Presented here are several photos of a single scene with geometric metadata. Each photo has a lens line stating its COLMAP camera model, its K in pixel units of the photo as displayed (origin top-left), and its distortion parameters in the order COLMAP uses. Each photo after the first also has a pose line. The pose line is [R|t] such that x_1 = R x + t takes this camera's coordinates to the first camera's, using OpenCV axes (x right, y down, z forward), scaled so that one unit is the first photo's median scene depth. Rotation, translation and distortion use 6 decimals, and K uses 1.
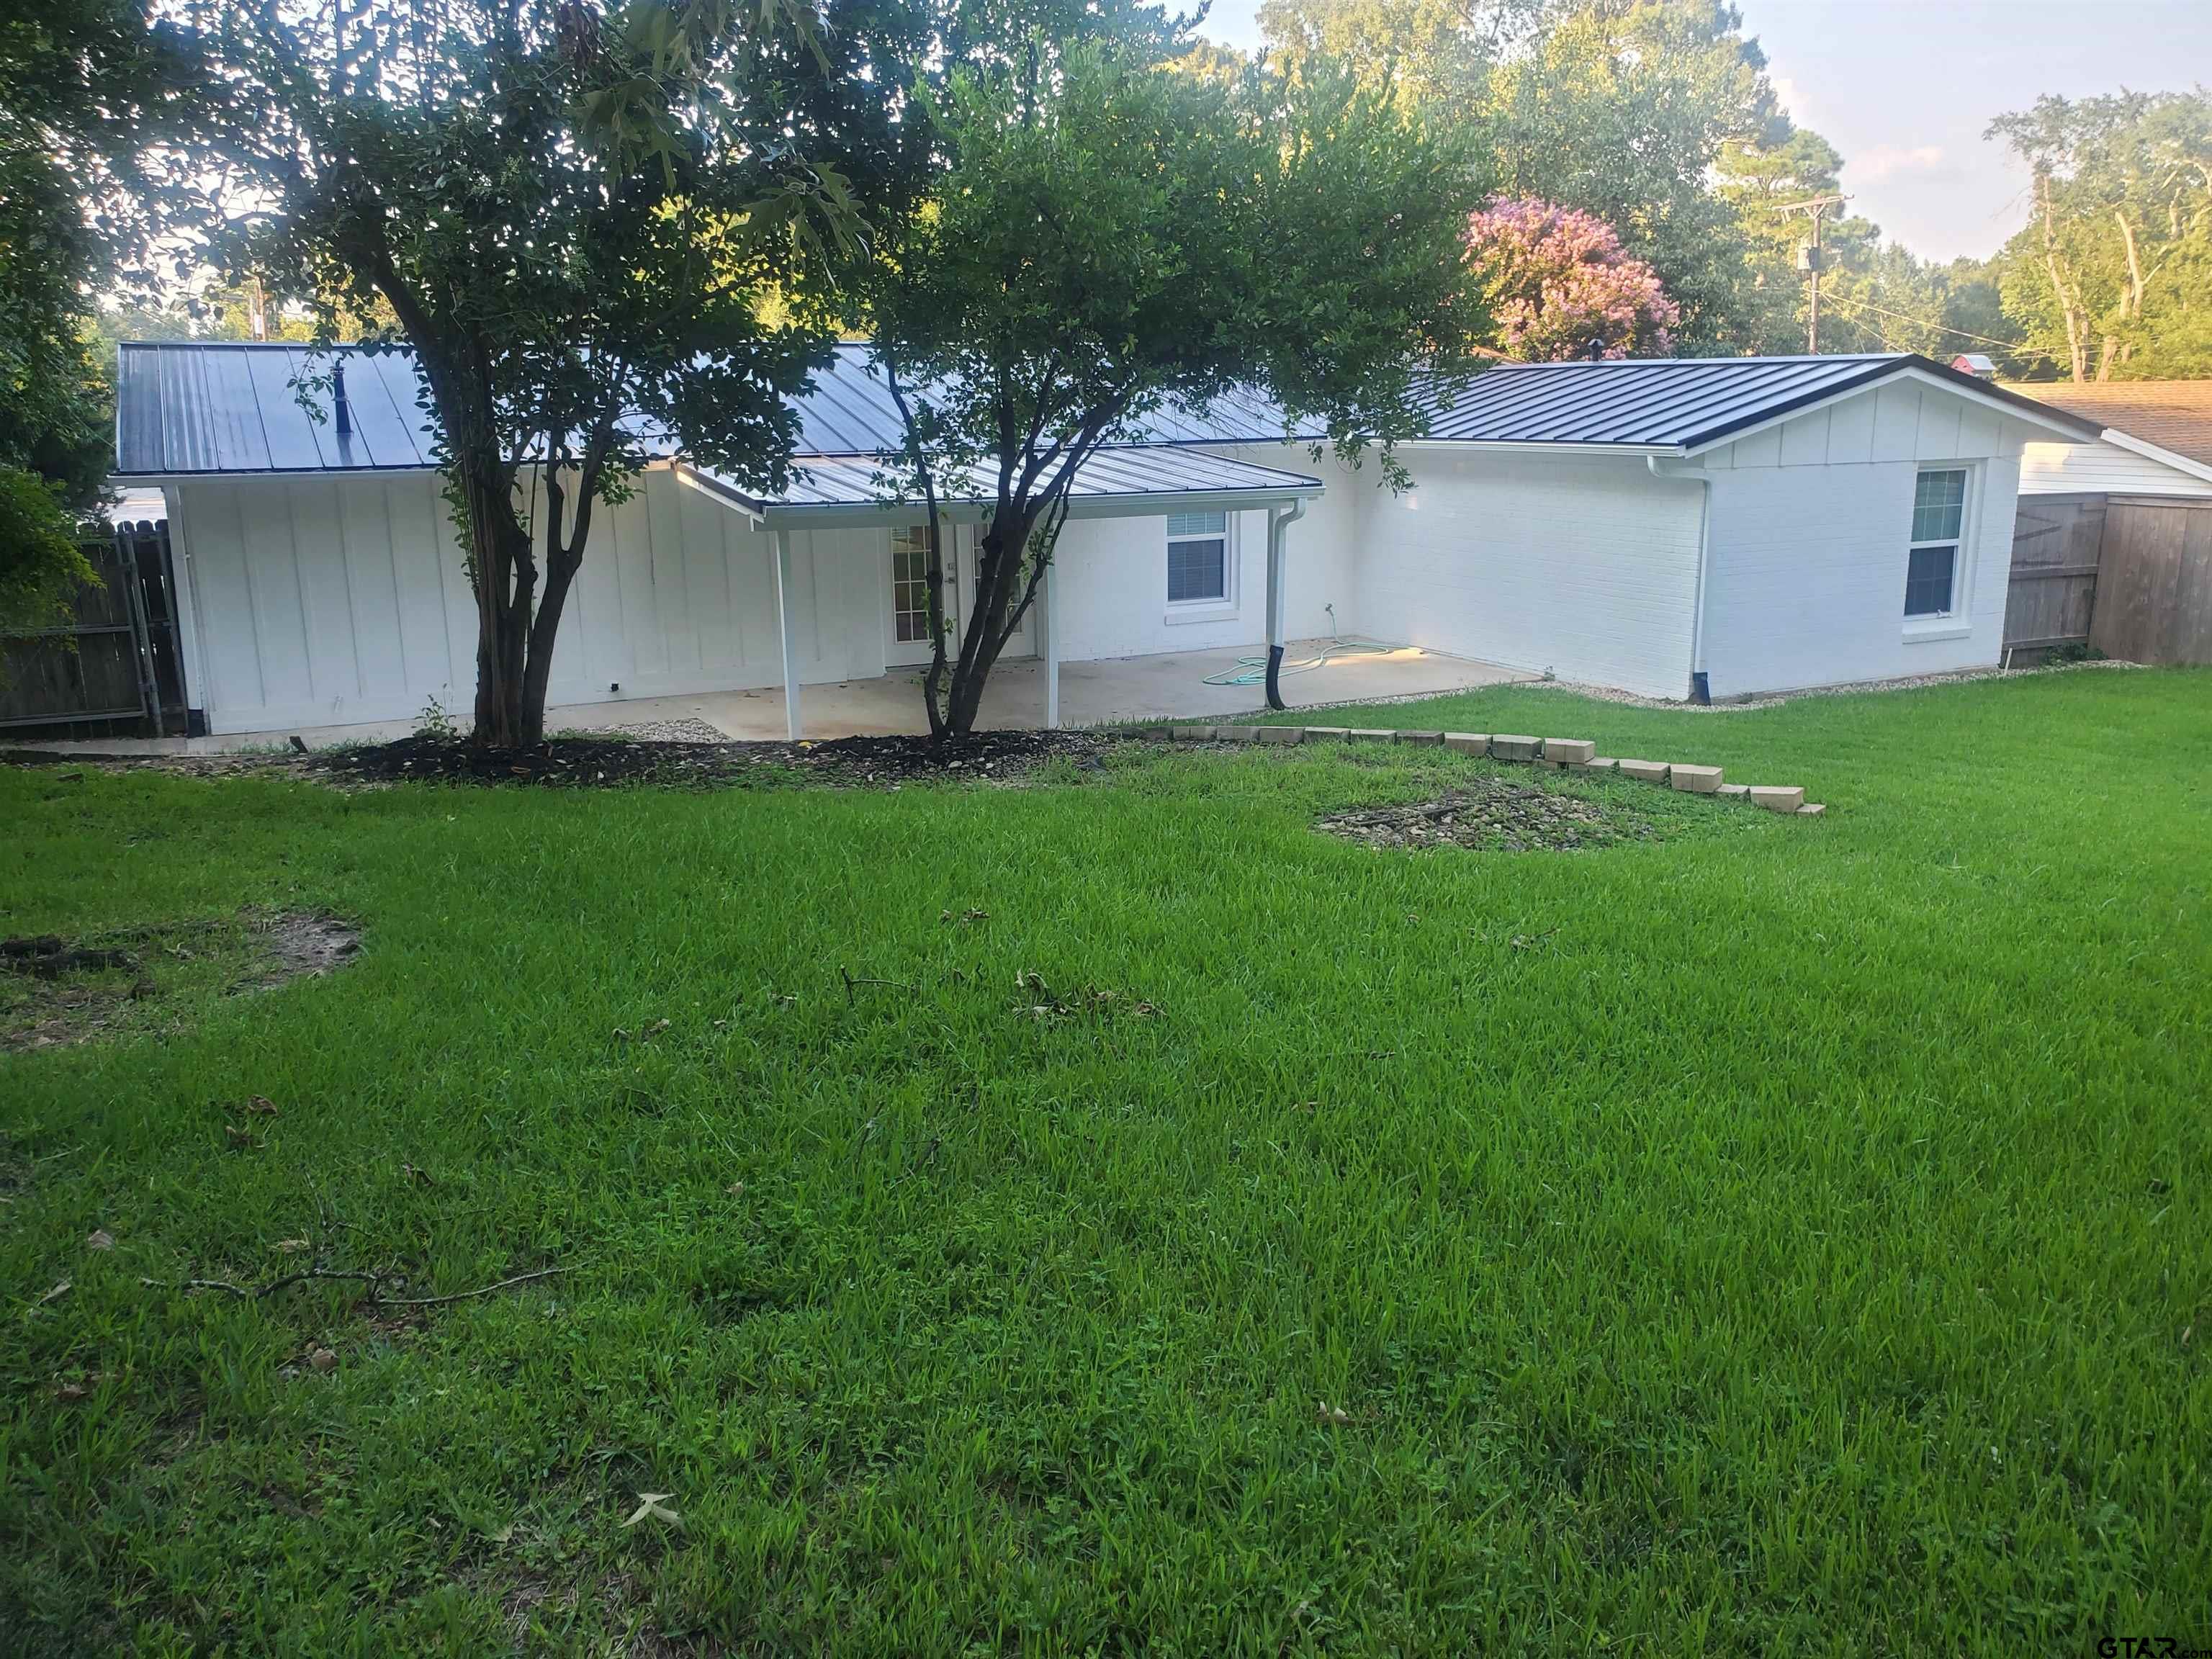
lens RADIAL K [[1709.8, 0, 1101.3], [0, 1709.8, 826.5], [0, 0, 1]] dist [0.008688, -0.004188]
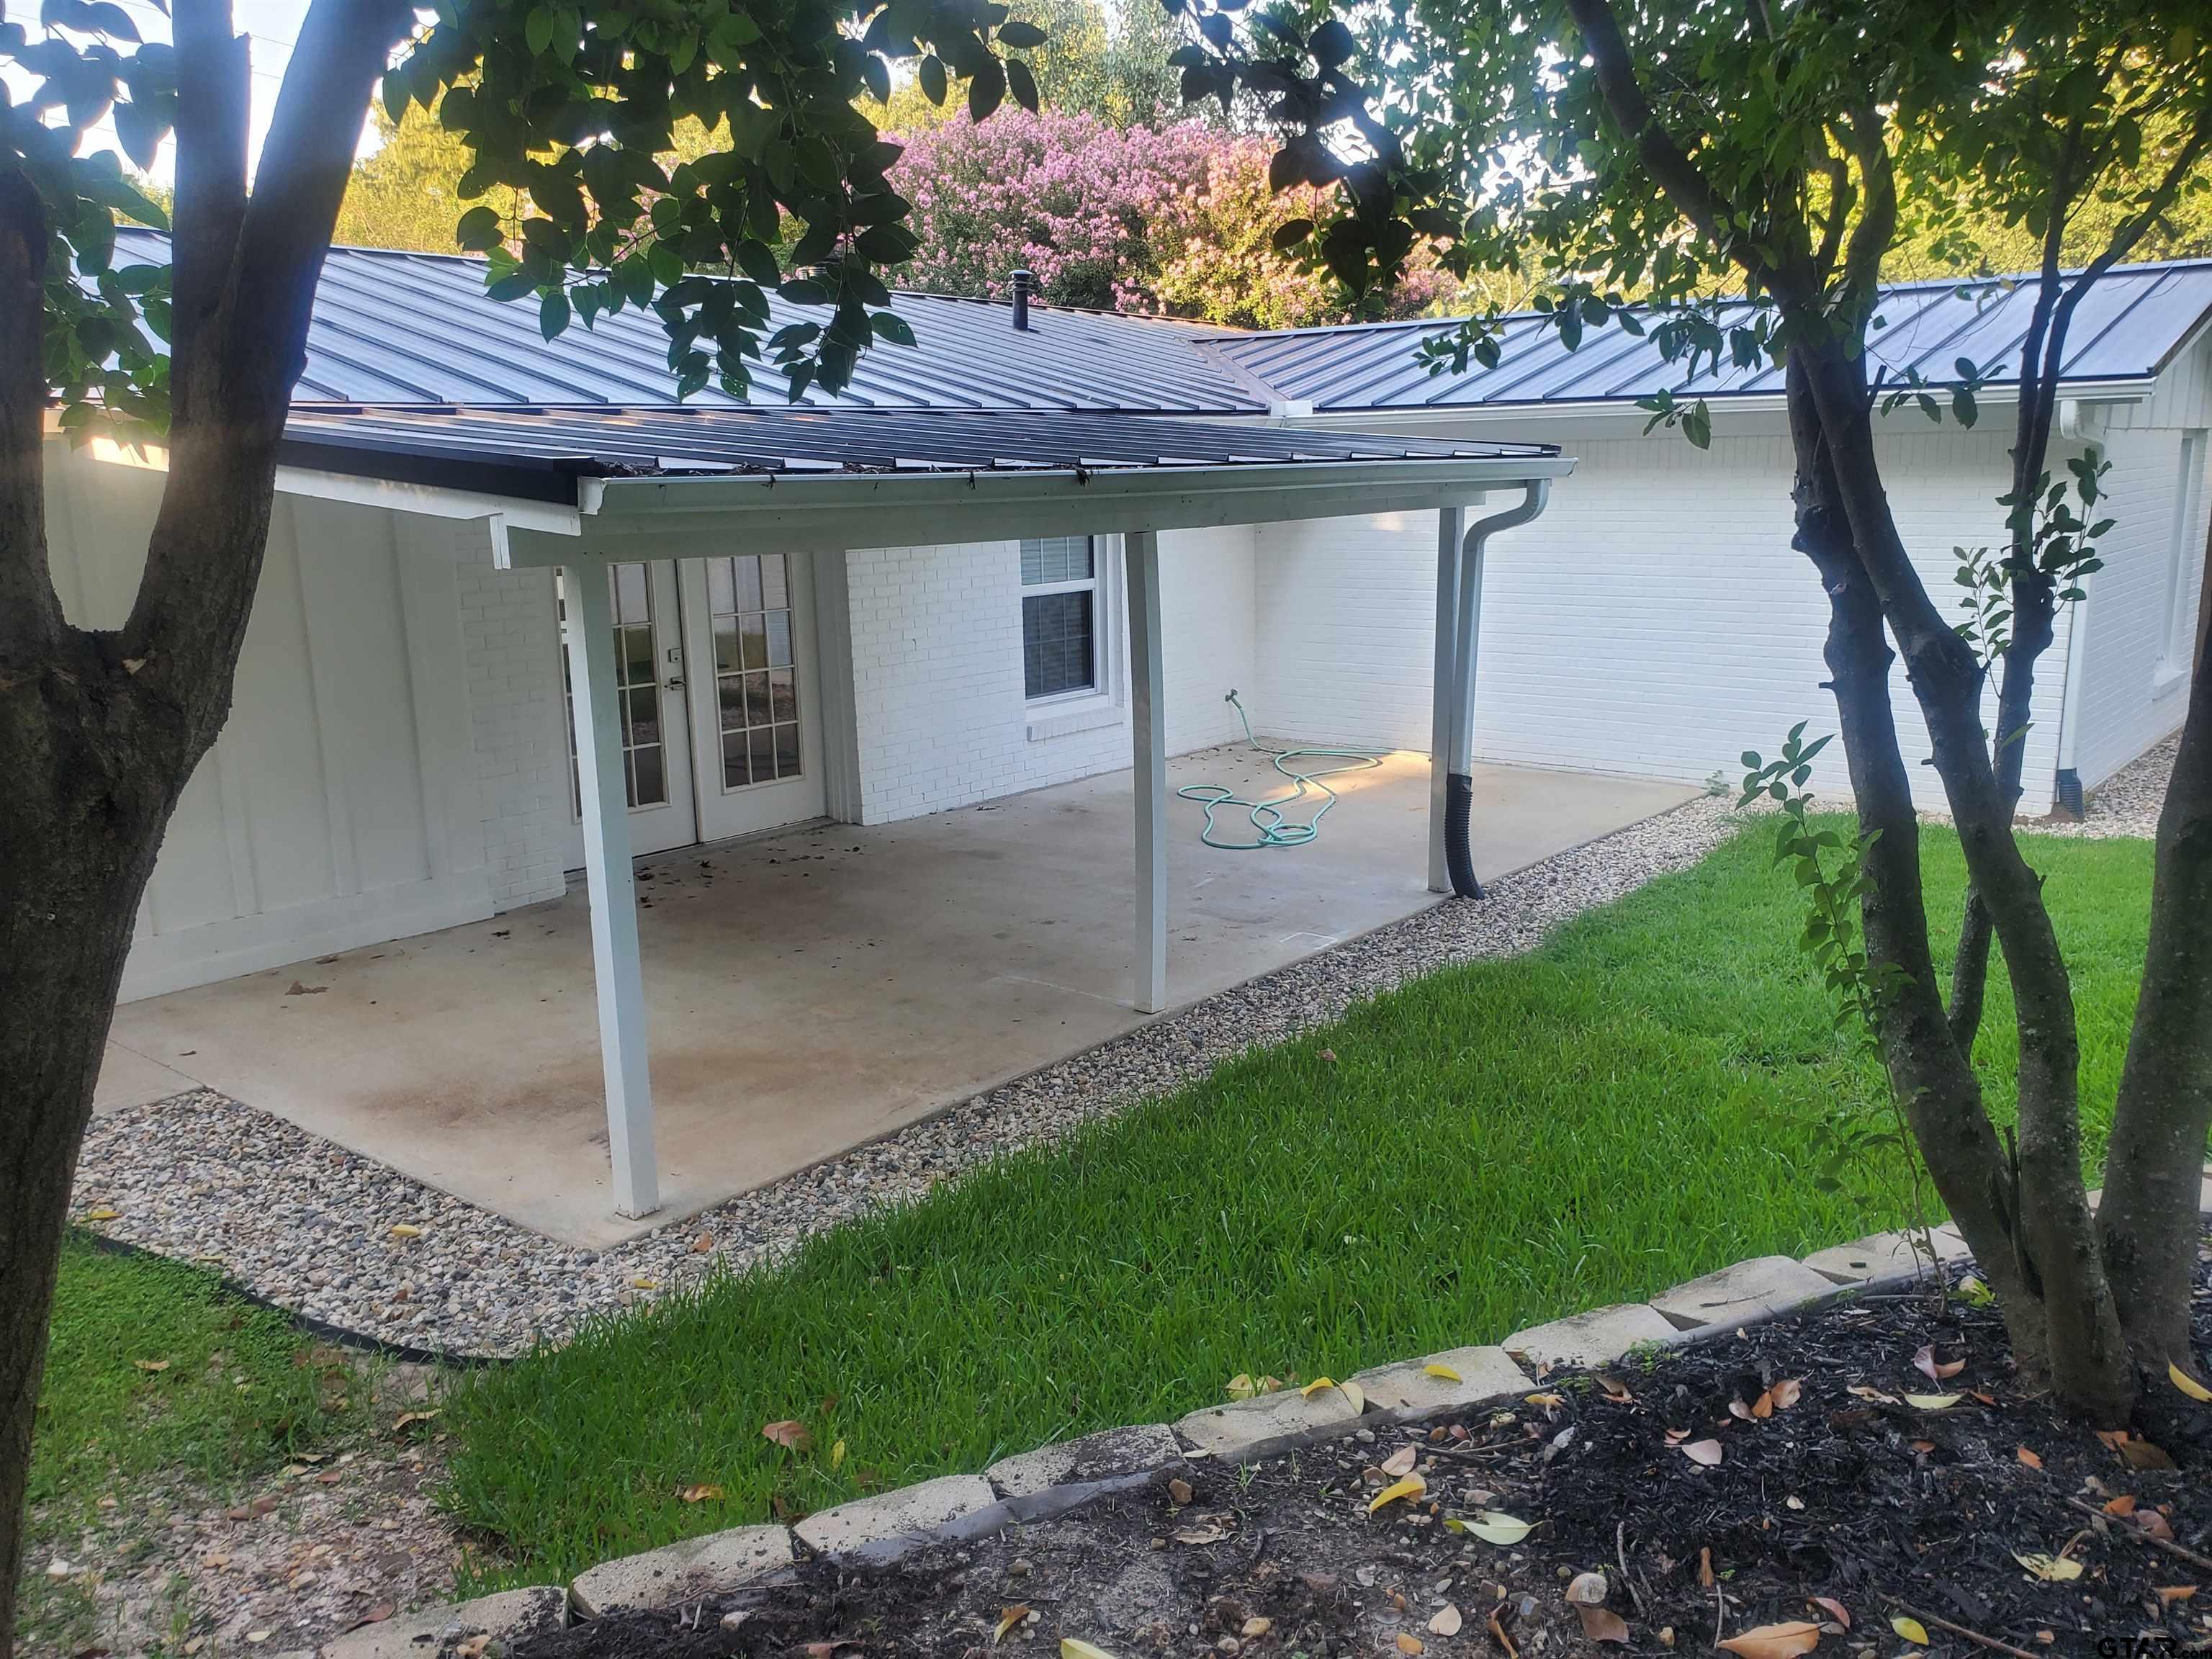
lens RADIAL K [[1709.8, 0, 1101.3], [0, 1709.8, 826.5], [0, 0, 1]] dist [0.008688, -0.004188]
pose [[0.911030, -0.086804, 0.403100, -0.177880], [0.103122, 0.994489, -0.018907, -0.081022], [-0.399238, 0.058793, 0.914960, 0.503712]]
